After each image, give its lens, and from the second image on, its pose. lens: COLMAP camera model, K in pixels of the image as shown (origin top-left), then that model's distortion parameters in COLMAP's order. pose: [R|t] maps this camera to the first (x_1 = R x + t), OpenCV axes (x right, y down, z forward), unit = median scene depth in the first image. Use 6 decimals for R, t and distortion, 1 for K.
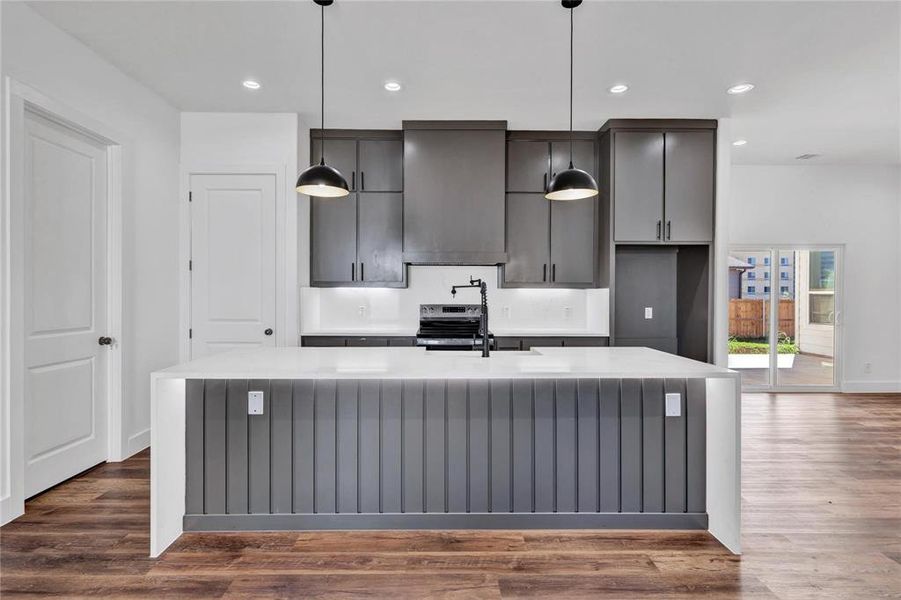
lens RADIAL K [[458.4, 0, 437.0], [0, 458.4, 298.1], [0, 0, 1]] dist [0.001195, -0.000164]
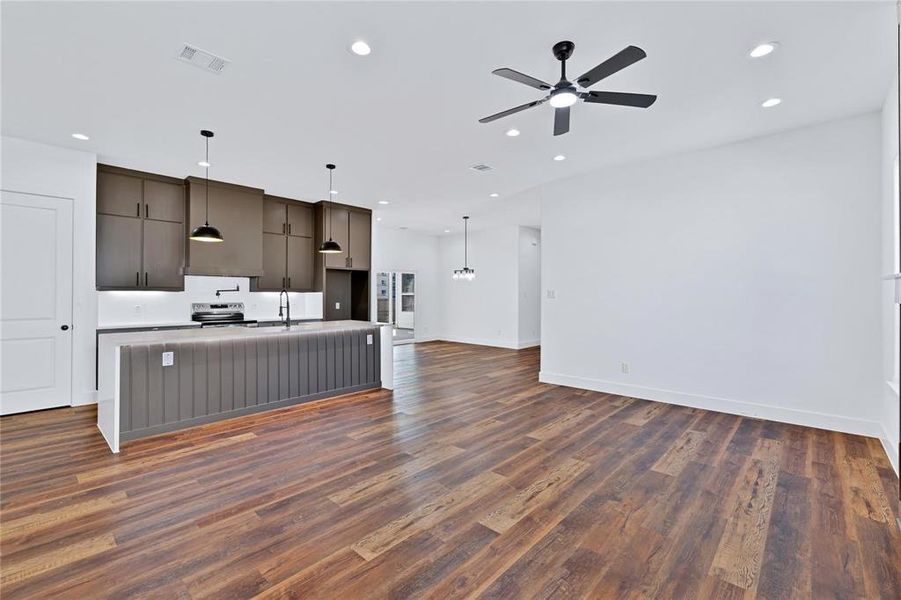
lens RADIAL K [[395.0, 0, 455.2], [0, 395.0, 290.5], [0, 0, 1]] dist [0.002271, 0.000237]
pose [[0.676315, 0.006716, 0.736582, -0.405114], [0.008913, 0.999811, -0.017300, 0.003317], [-0.736559, 0.018266, 0.676127, -0.430991]]
